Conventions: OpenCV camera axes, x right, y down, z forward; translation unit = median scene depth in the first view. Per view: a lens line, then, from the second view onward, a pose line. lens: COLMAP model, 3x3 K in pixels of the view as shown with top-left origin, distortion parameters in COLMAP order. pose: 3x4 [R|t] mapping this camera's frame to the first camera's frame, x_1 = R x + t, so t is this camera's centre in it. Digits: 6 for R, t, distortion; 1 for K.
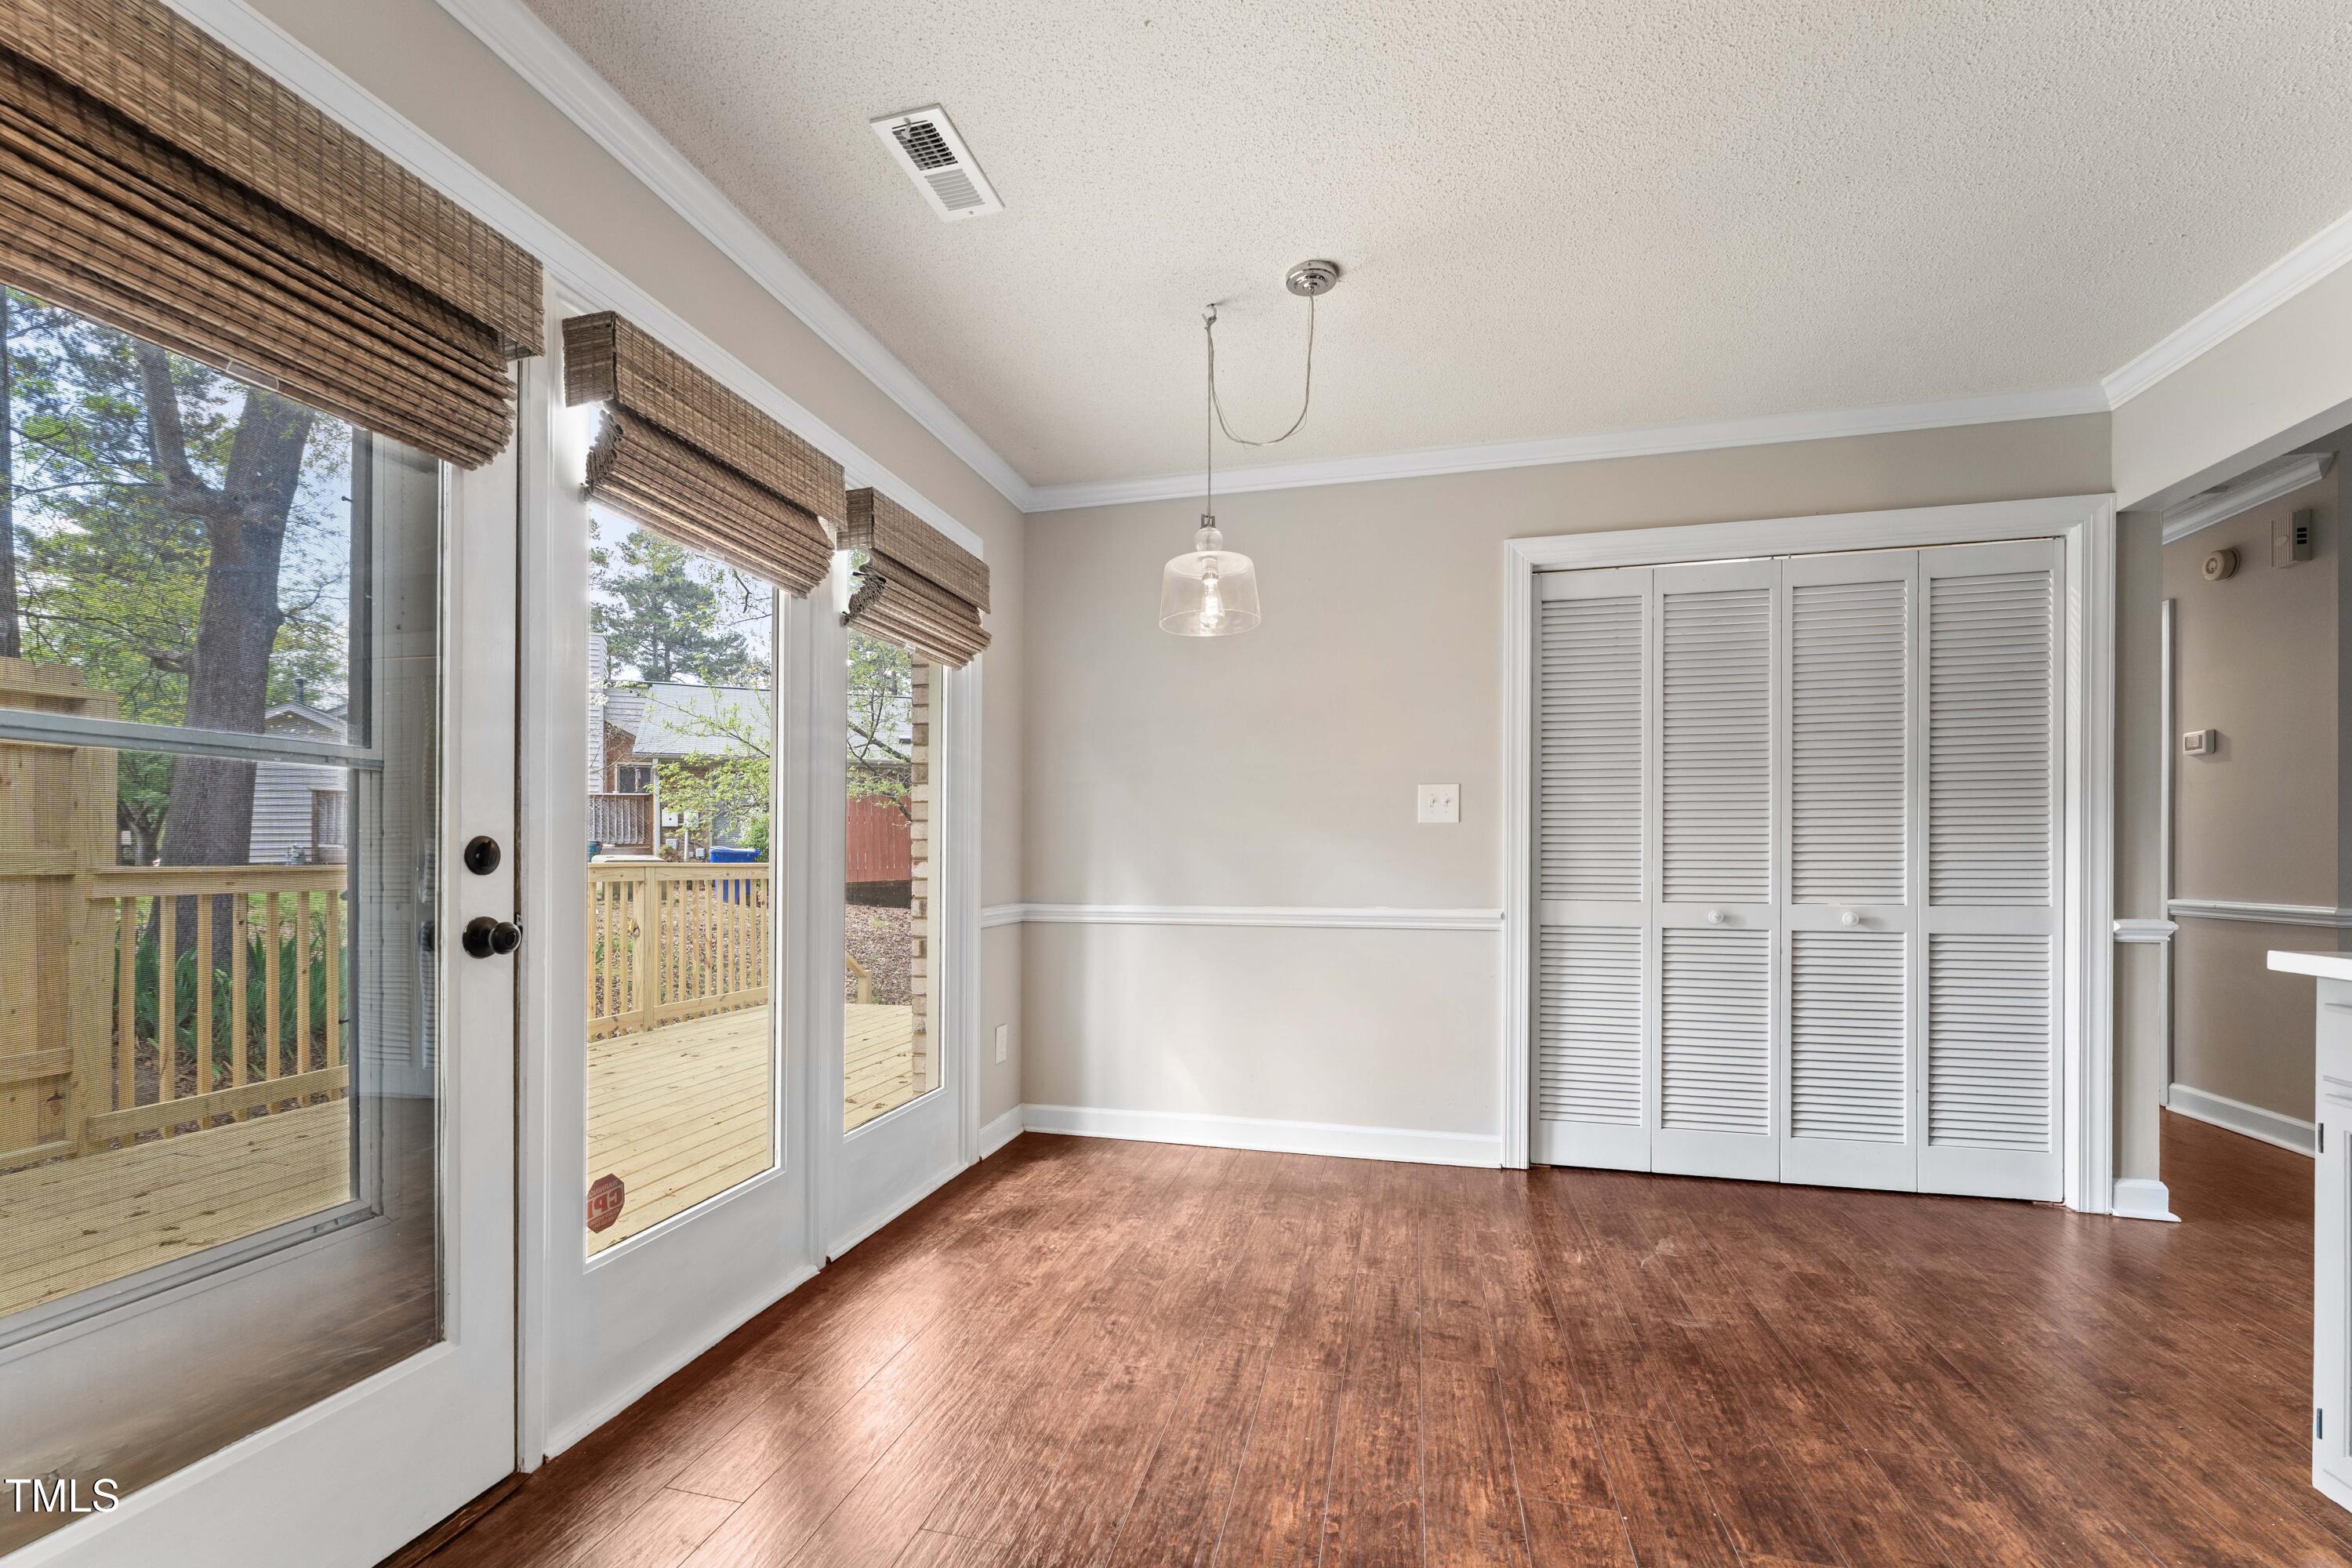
lens RADIAL K [[995.0, 0, 1176.0], [0, 995.0, 784.0], [0, 0, 1]] dist [0.001113, 0.000086]
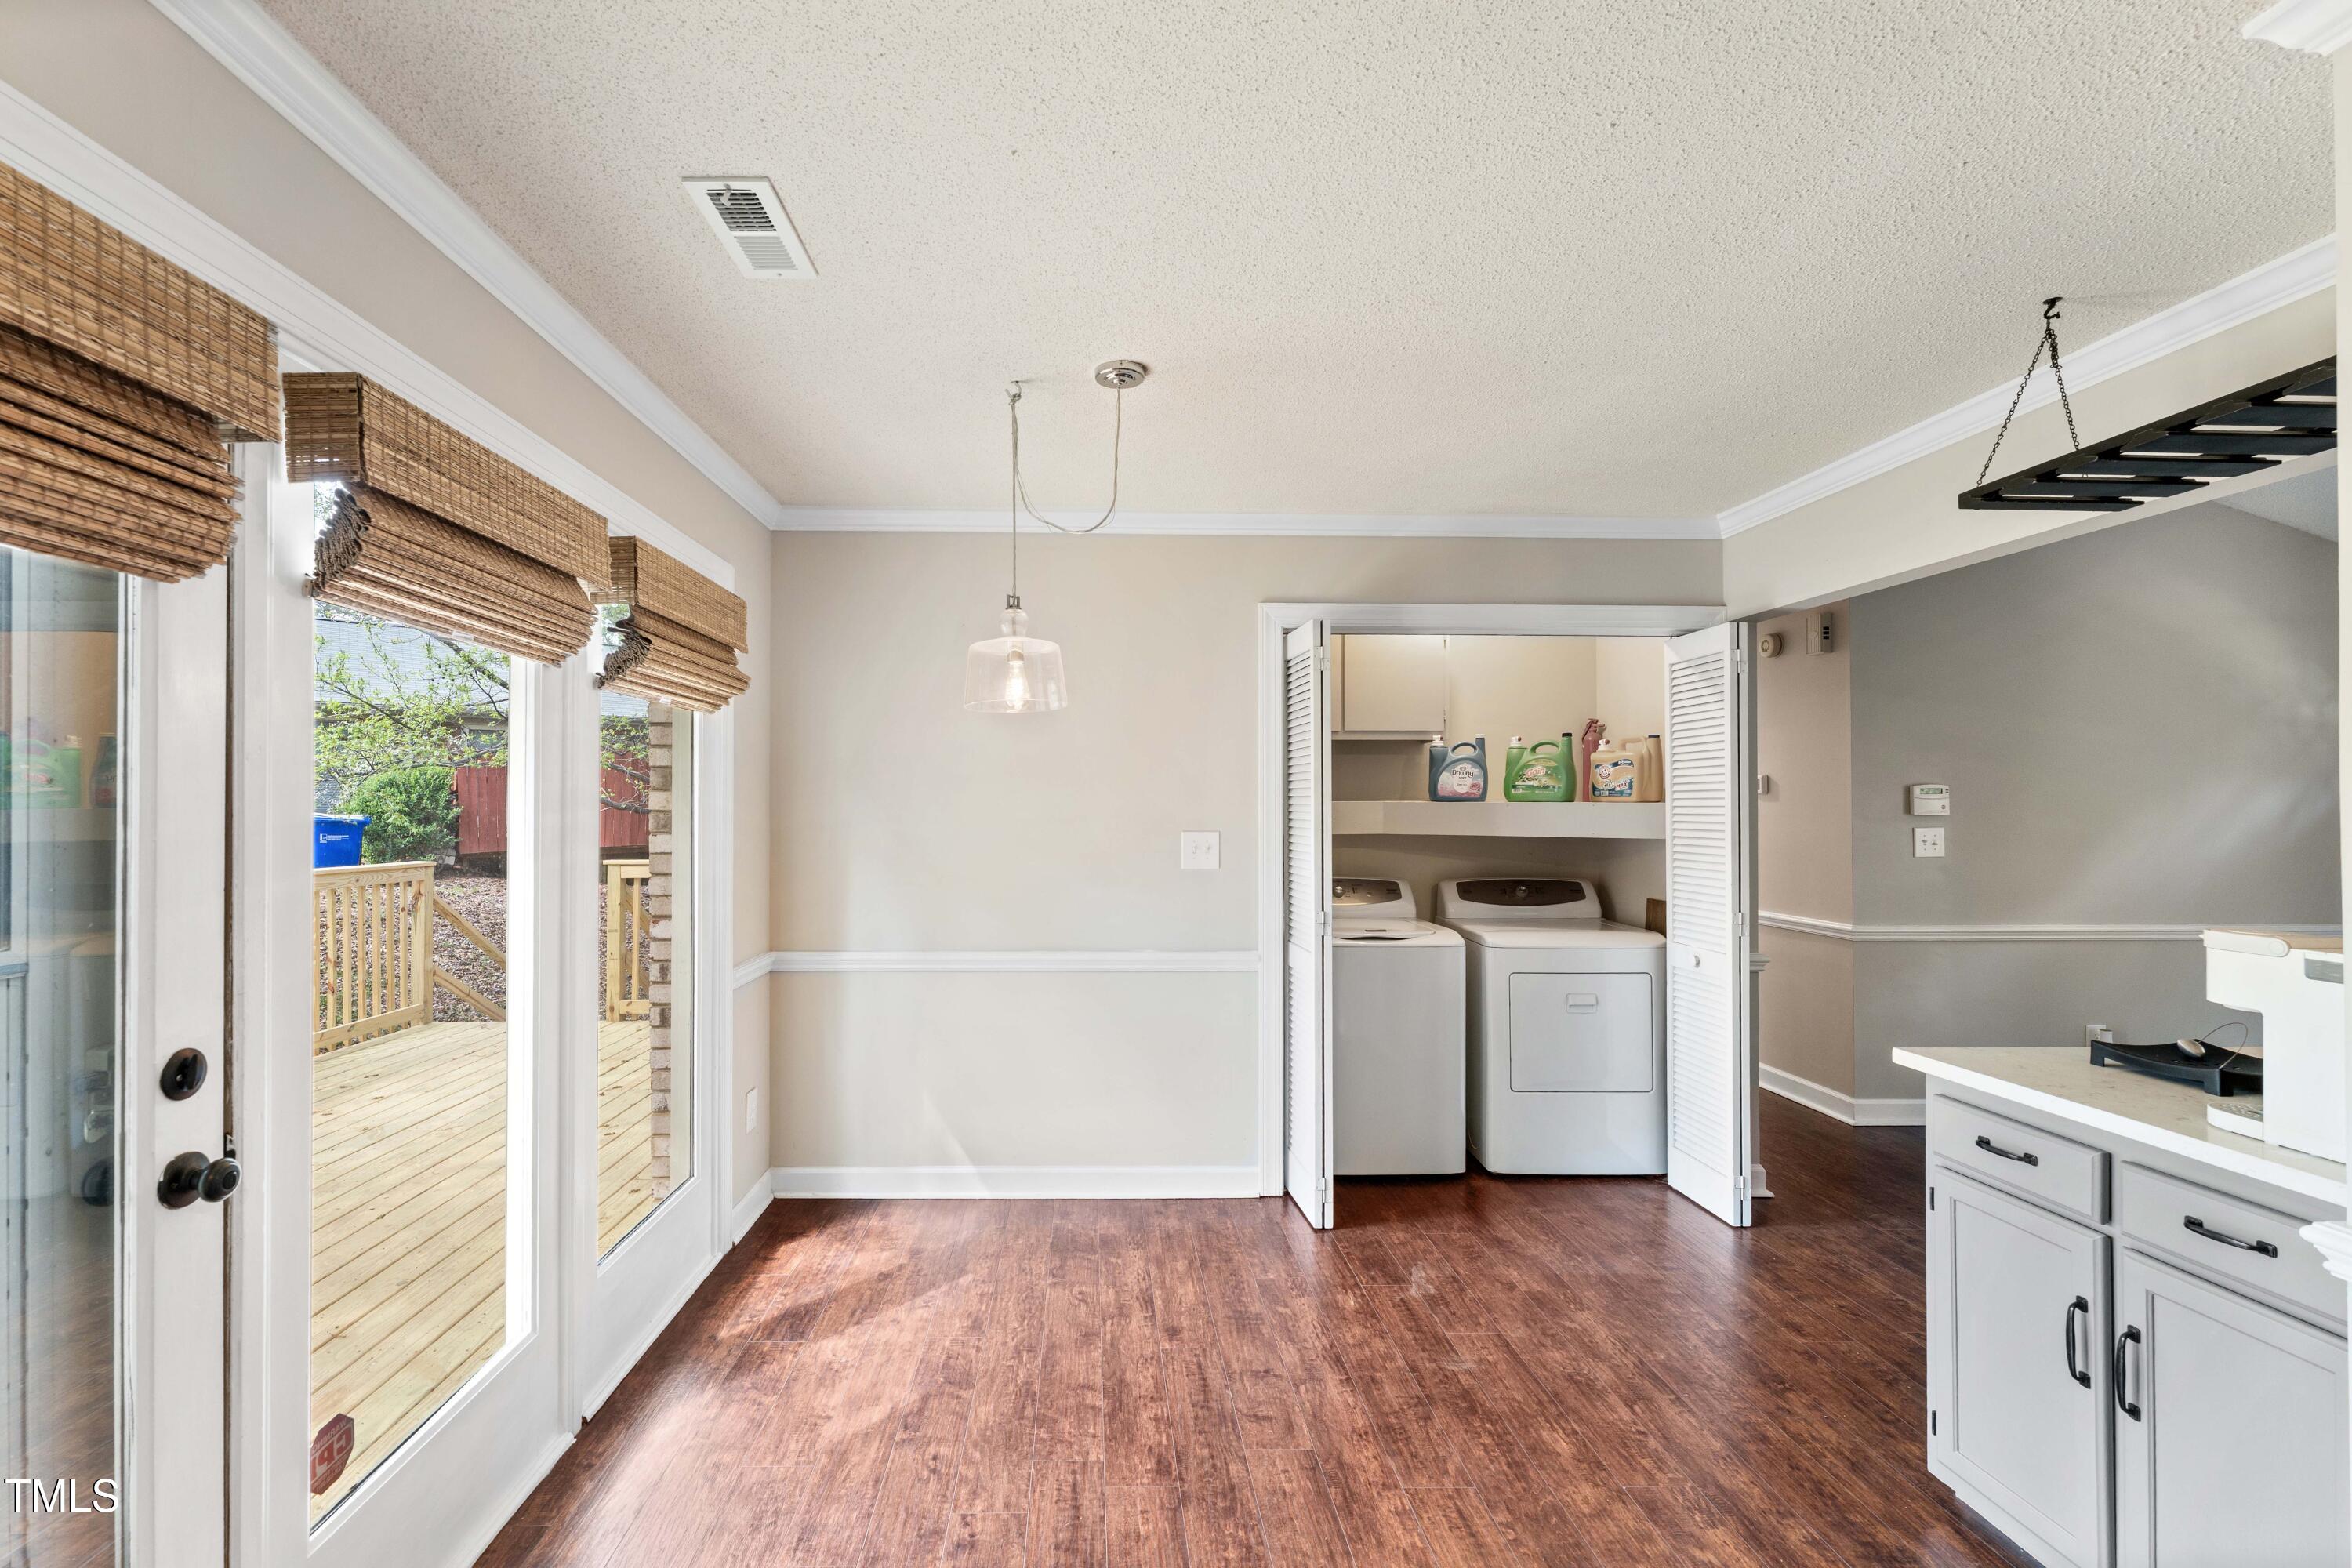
lens RADIAL K [[969.3, 0, 1176.0], [0, 969.3, 784.0], [0, 0, 1]] dist [-0.000102, -0.000010]
pose [[0.962405, 0.012480, 0.271332, -0.106377], [-0.011769, 0.999922, -0.004247, -0.117051], [-0.271364, 0.000894, 0.962476, 0.032031]]
